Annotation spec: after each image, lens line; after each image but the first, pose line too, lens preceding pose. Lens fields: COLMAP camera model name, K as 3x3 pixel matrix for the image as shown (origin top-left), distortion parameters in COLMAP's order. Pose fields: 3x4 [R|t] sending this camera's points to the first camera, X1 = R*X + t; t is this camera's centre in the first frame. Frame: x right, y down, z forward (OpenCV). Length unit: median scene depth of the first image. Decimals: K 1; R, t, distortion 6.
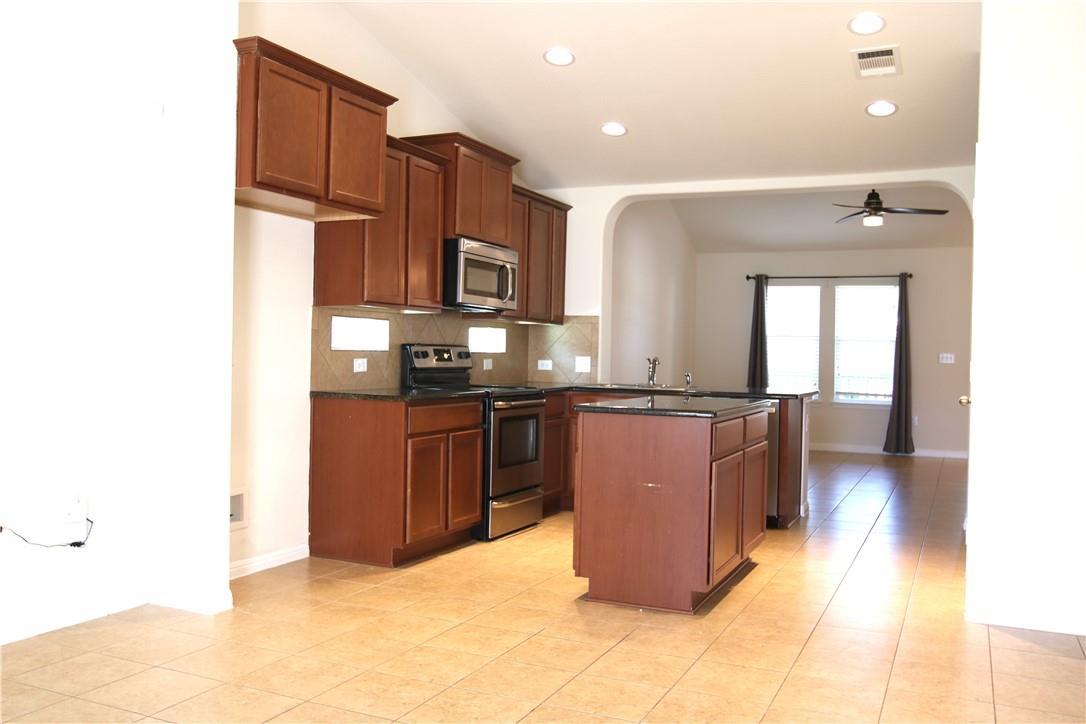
lens RADIAL K [[948.5, 0, 540.7], [0, 948.5, 361.8], [0, 0, 1]] dist [-0.062179, -0.003352]
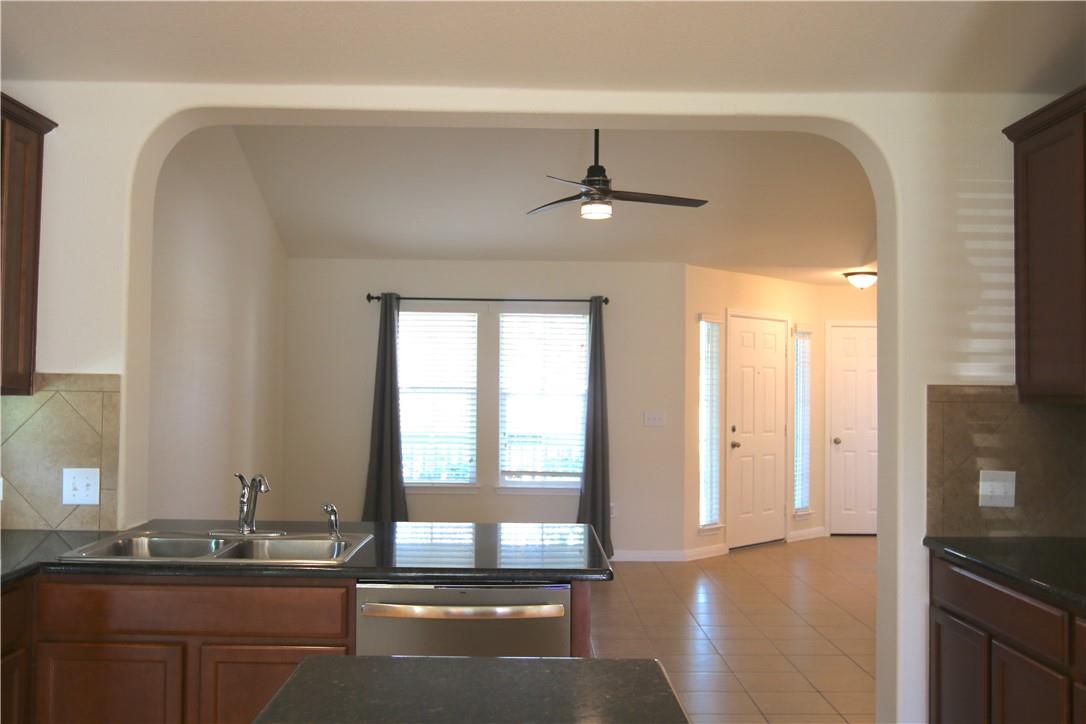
lens RADIAL K [[1069.9, 0, 542.3], [0, 1069.9, 366.4], [0, 0, 1]] dist [-0.025139, 0.000000]
pose [[0.907551, 0.001692, 0.419939, 0.025292], [0.009019, 0.999683, -0.023519, -0.031031], [-0.419846, 0.025132, 0.907247, 0.376233]]
